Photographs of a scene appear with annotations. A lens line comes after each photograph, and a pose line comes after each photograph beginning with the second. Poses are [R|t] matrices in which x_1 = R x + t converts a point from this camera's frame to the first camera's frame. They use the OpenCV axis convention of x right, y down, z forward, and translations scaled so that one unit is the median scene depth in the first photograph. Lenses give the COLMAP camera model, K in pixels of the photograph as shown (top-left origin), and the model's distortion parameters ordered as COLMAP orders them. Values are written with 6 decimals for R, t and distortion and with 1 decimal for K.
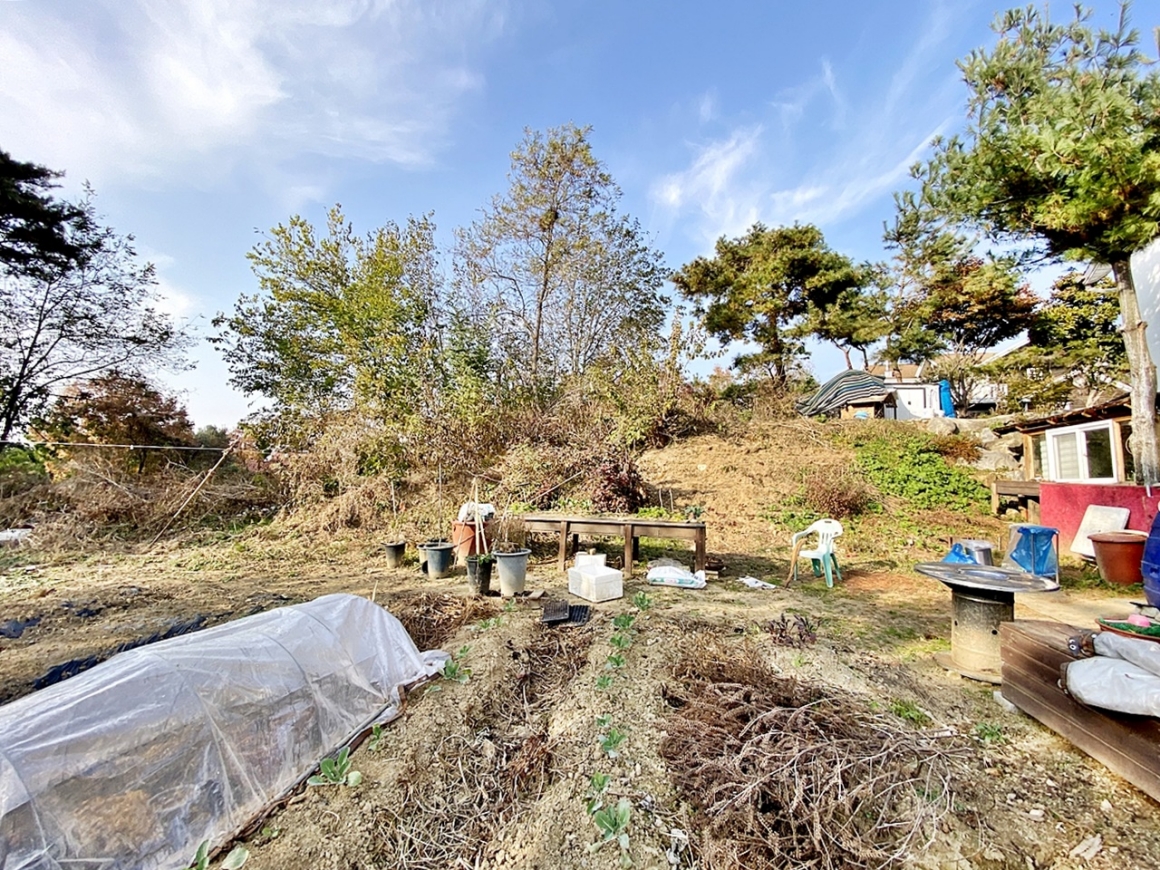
lens RADIAL K [[463.7, 0, 586.2], [0, 463.7, 438.7], [0, 0, 1]] dist [0.003700, -0.013105]
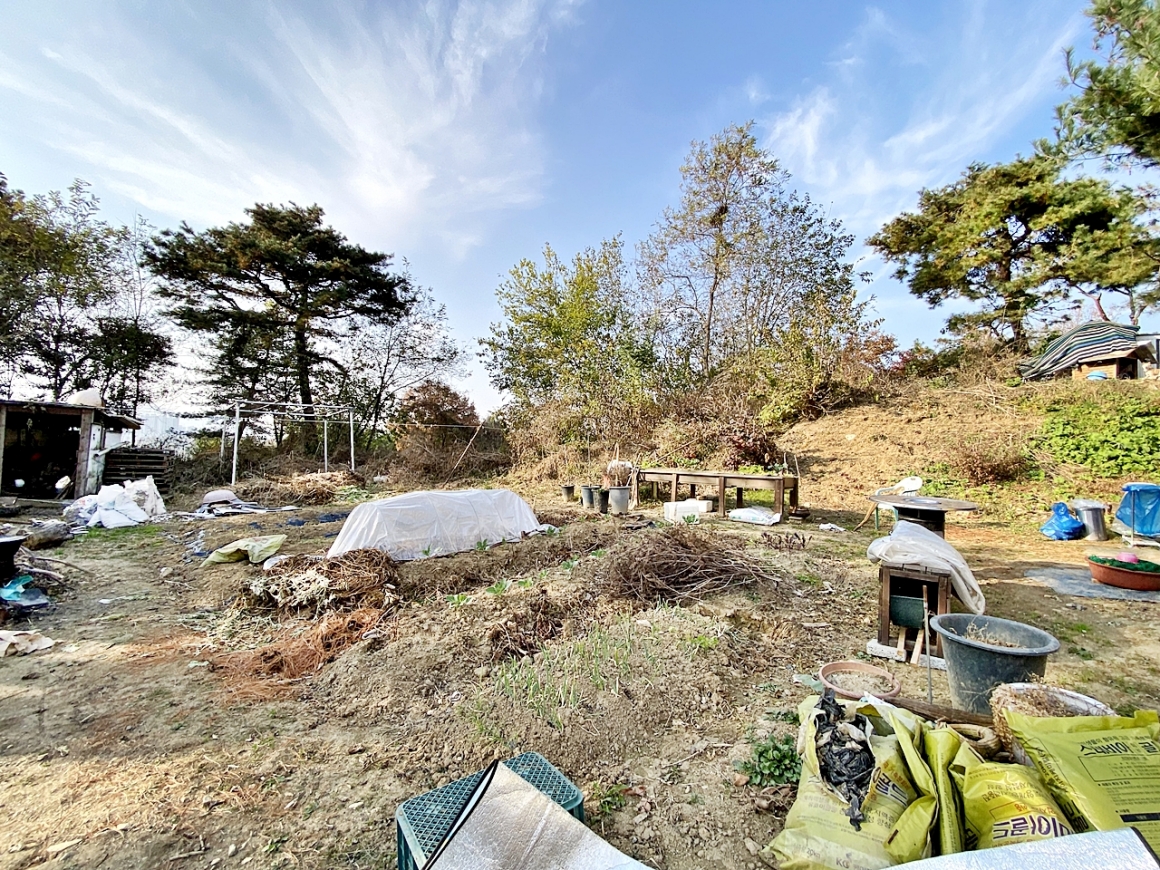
lens RADIAL K [[463.7, 0, 596.0], [0, 463.7, 429.4], [0, 0, 1]] dist [0.003700, -0.013105]
pose [[0.897381, -0.020476, -0.440780, 0.155453], [0.027032, 0.999598, 0.008600, 0.015931], [0.440427, -0.019633, 0.897574, -0.142680]]
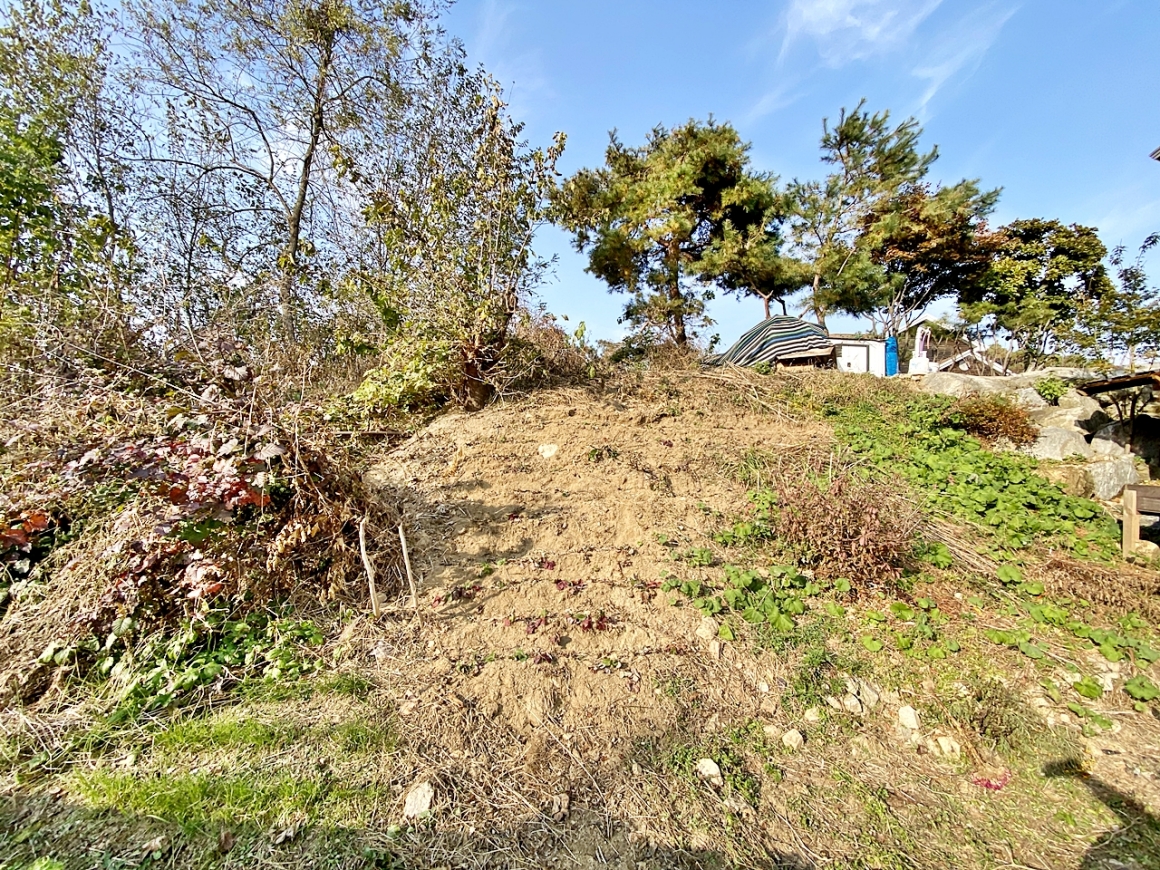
lens RADIAL K [[463.7, 0, 581.1], [0, 463.7, 413.8], [0, 0, 1]] dist [0.003700, -0.013105]
pose [[0.977916, 0.025370, 0.207451, 0.146364], [-0.023240, 0.999649, -0.012702, 0.023651], [-0.207700, 0.007601, 0.978163, 0.425805]]
